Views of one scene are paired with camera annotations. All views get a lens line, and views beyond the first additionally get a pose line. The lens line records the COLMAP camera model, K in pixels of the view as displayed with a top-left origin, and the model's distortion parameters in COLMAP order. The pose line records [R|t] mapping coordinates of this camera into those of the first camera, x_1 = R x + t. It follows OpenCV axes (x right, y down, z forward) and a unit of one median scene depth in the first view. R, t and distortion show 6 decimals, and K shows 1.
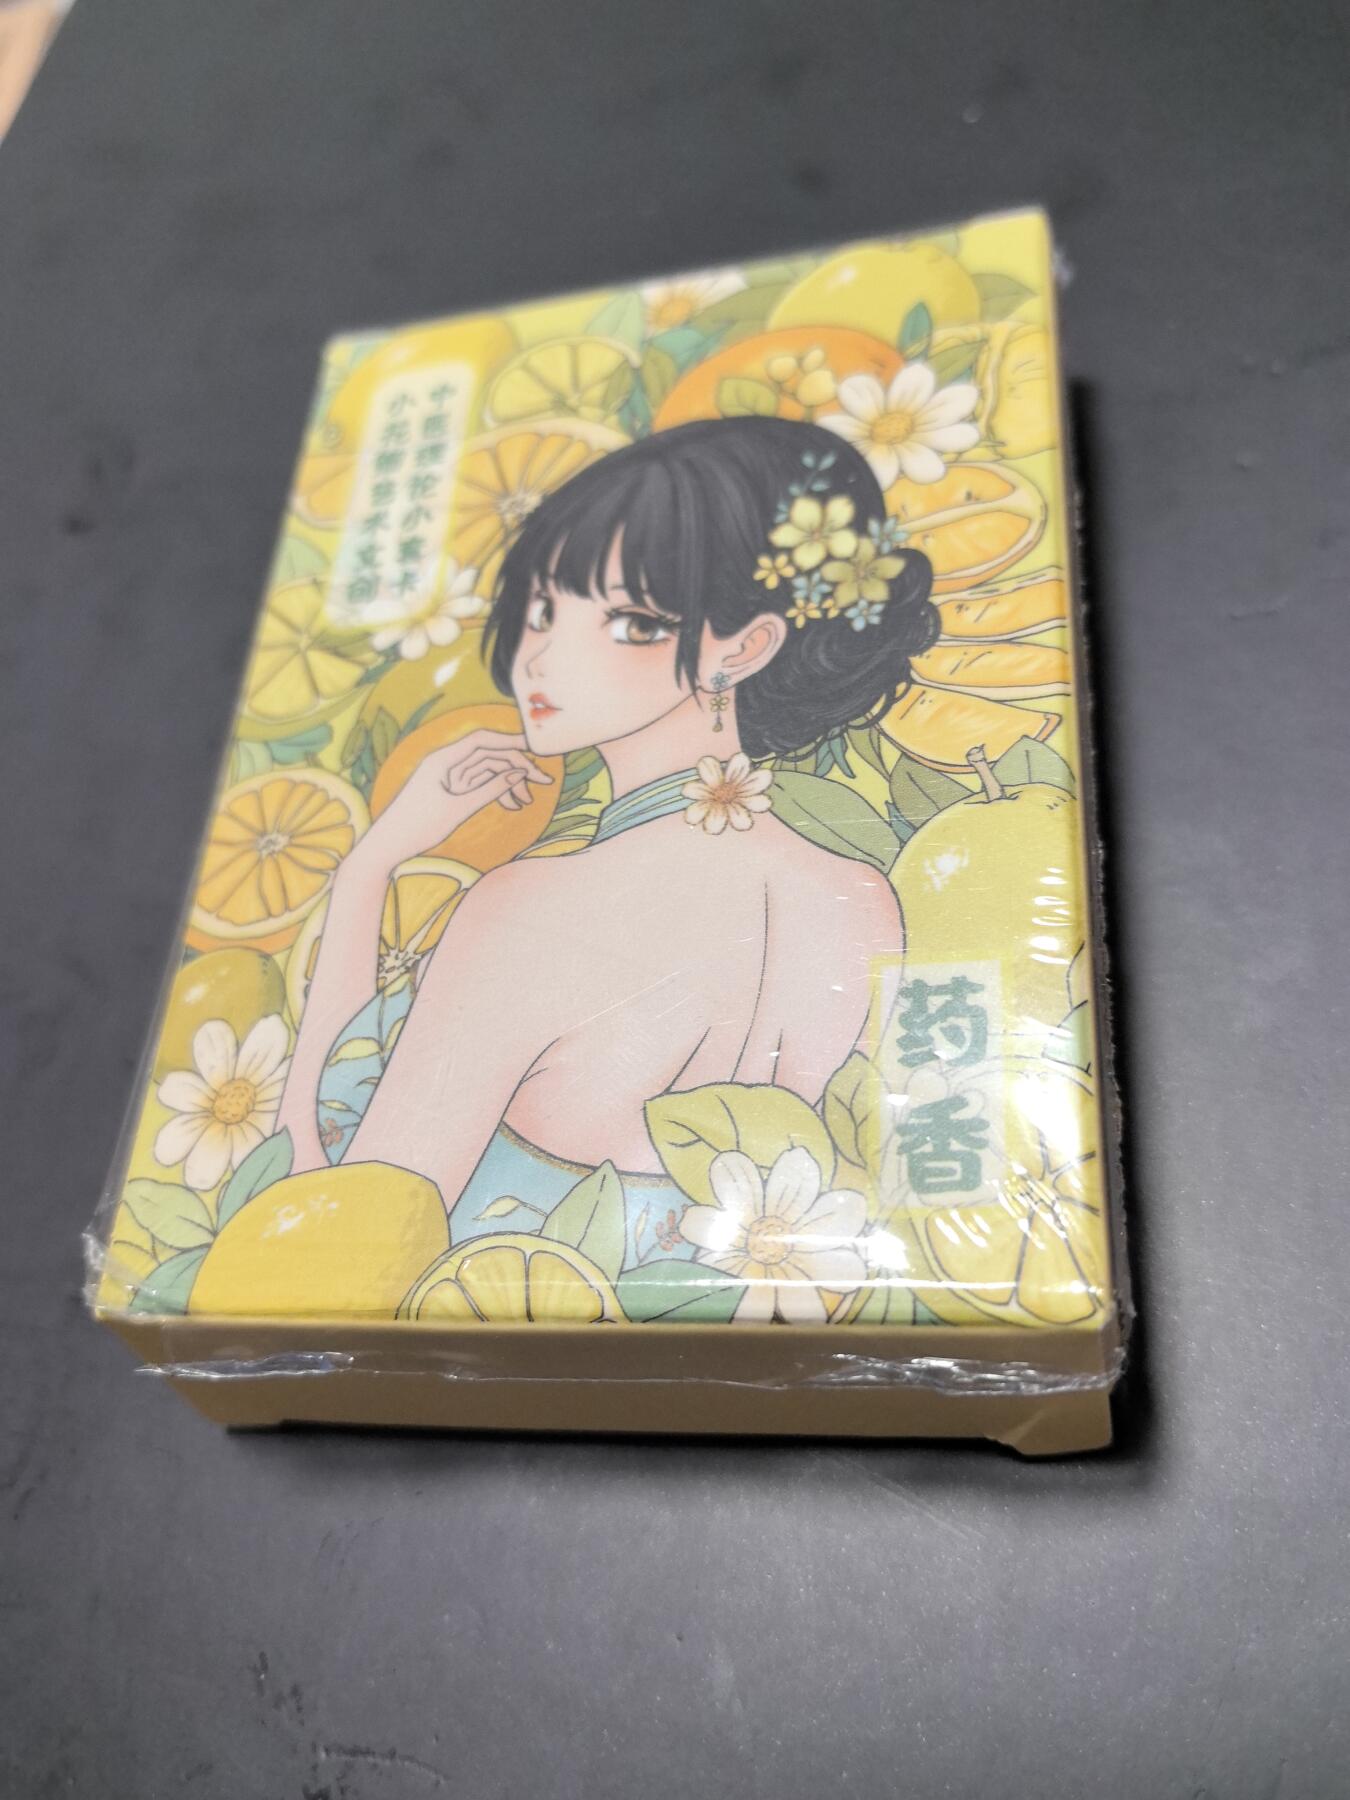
lens RADIAL K [[1405.0, 0, 679.8], [0, 1405.0, 954.6], [0, 0, 1]] dist [0.000997, -0.077052]
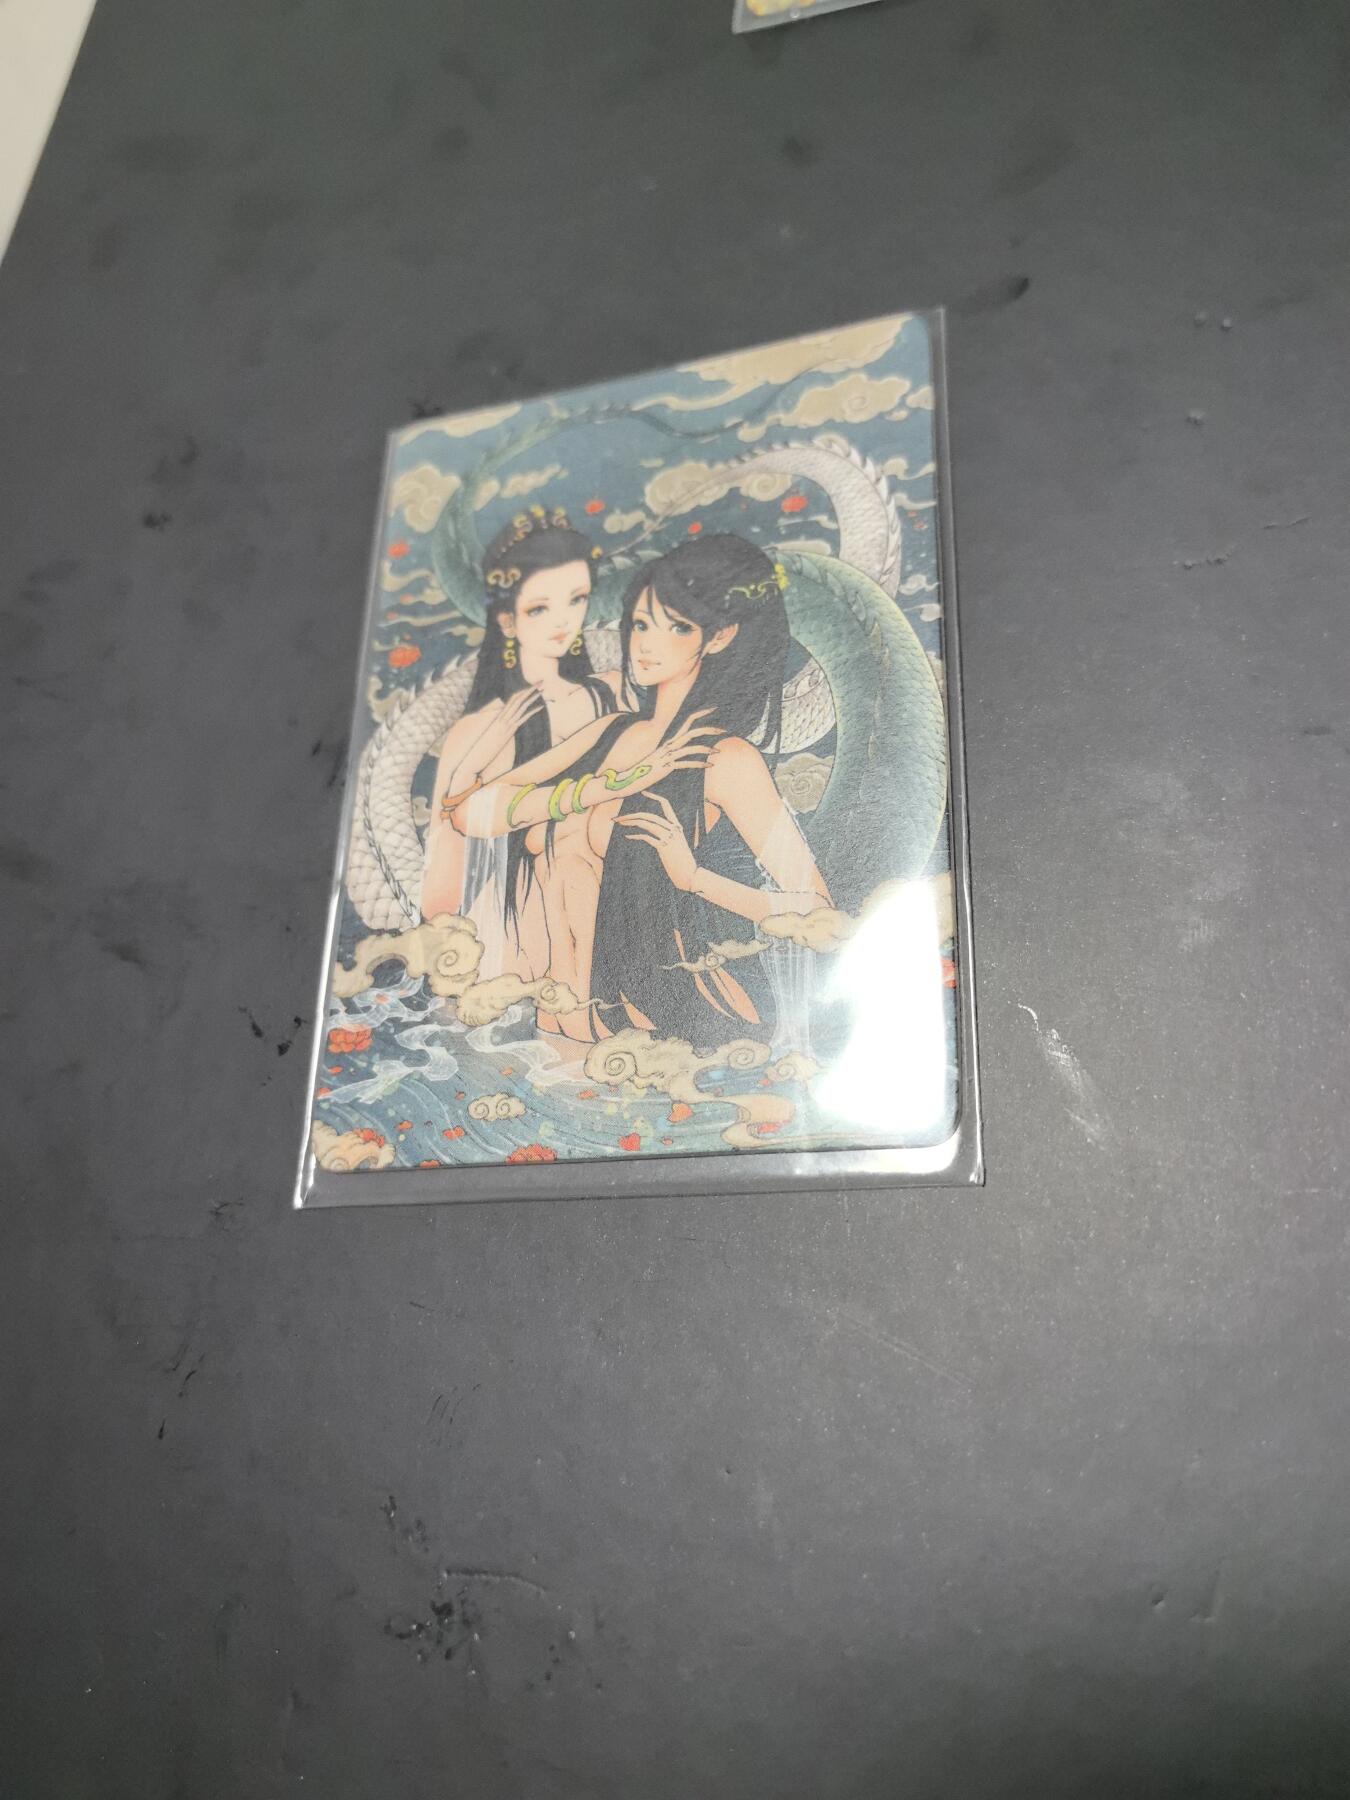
lens RADIAL K [[1424.2, 0, 683.4], [0, 1424.2, 897.3], [0, 0, 1]] dist [-0.004334, -0.050790]
pose [[0.996972, -0.054019, -0.055943, 0.057264], [0.057507, 0.996372, 0.062737, -0.090757], [0.052351, -0.065764, 0.996461, -0.205423]]
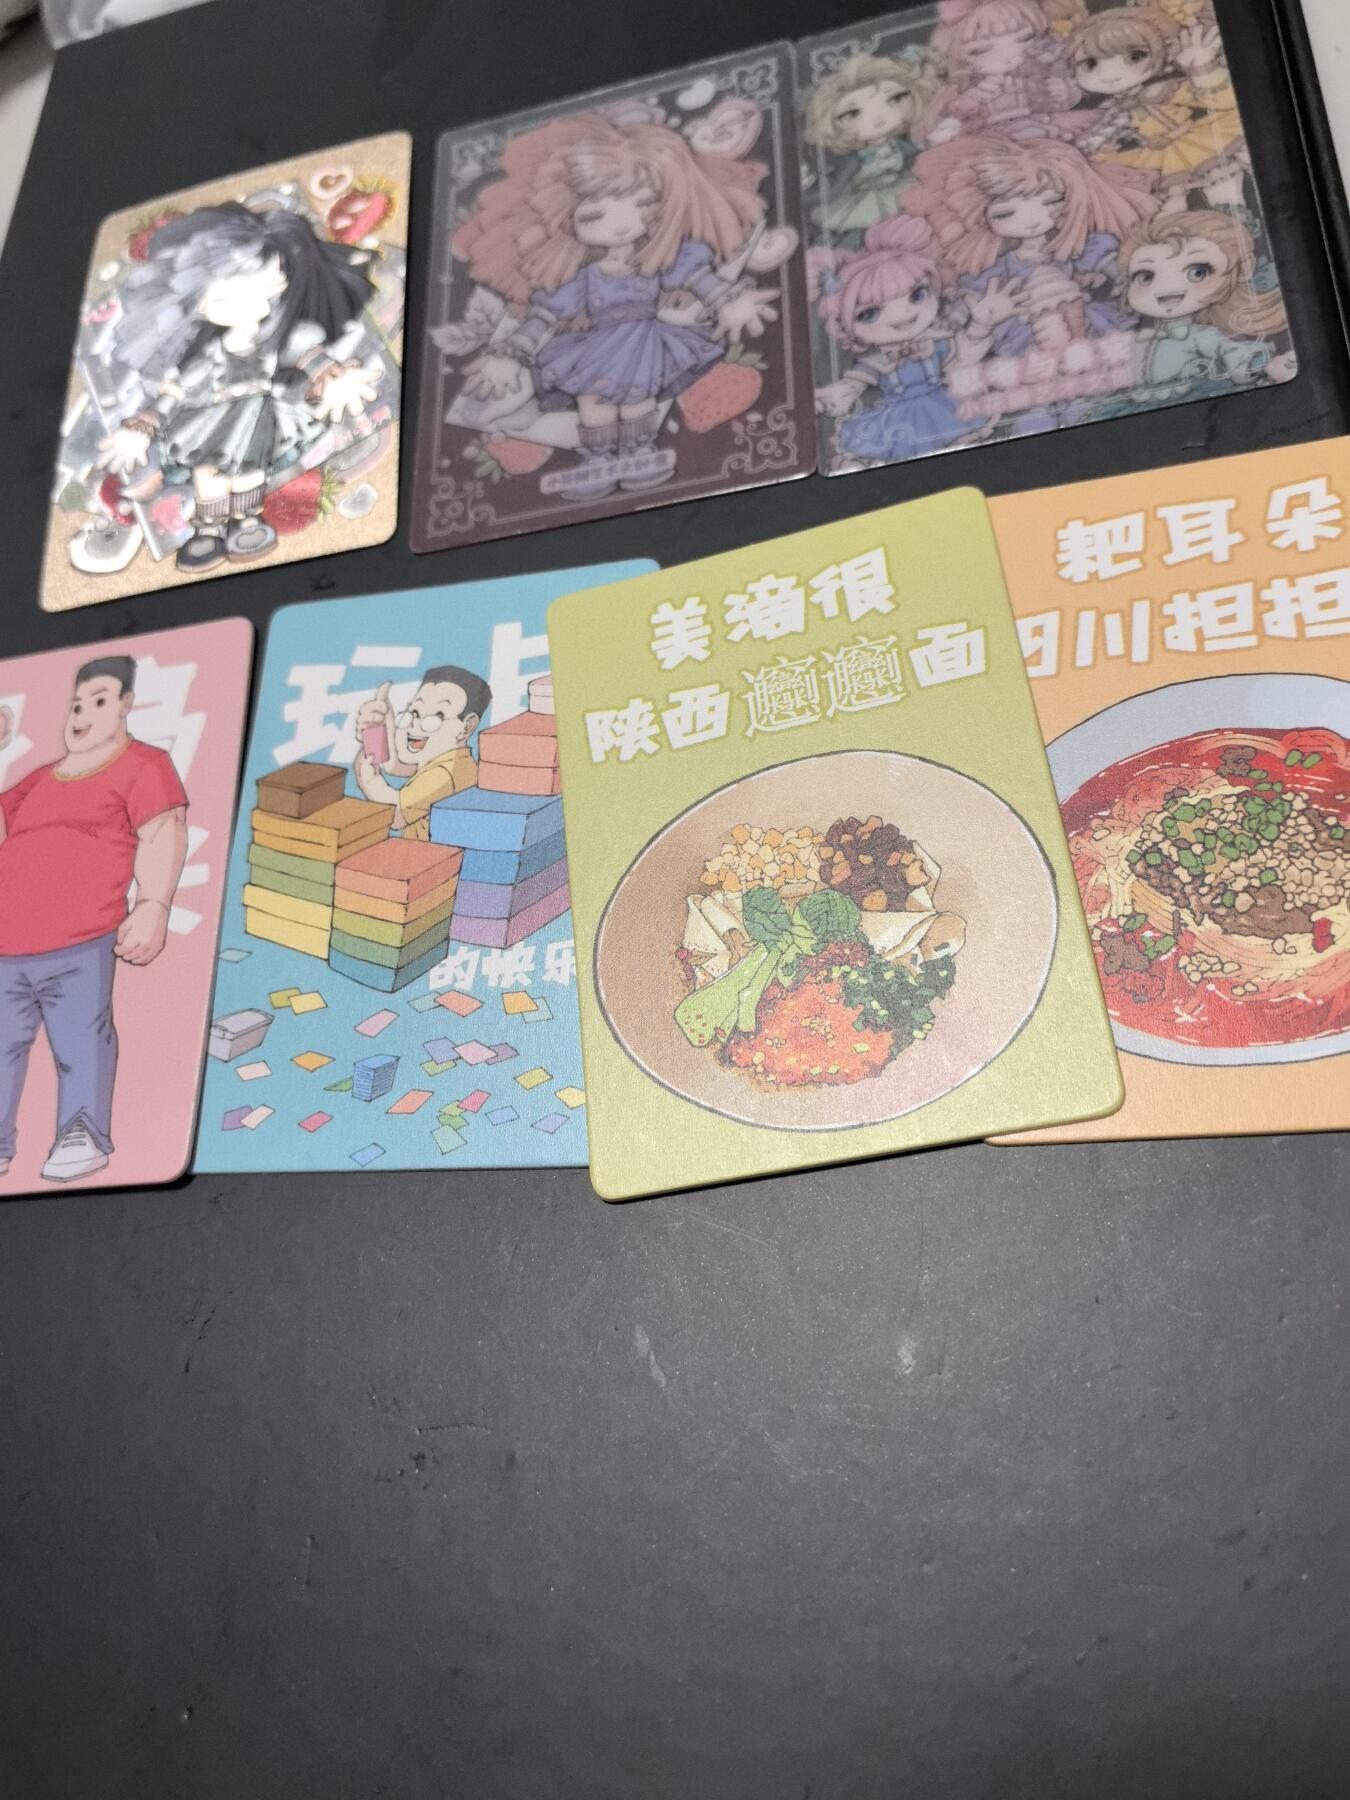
lens RADIAL K [[1428.3, 0, 685.3], [0, 1428.3, 896.1], [0, 0, 1]] dist [0.011218, -0.049112]
pose [[0.989580, -0.131510, 0.058626, 0.051518], [0.130781, 0.991280, 0.016124, -0.060646], [-0.060235, -0.008289, 0.998150, -0.770103]]
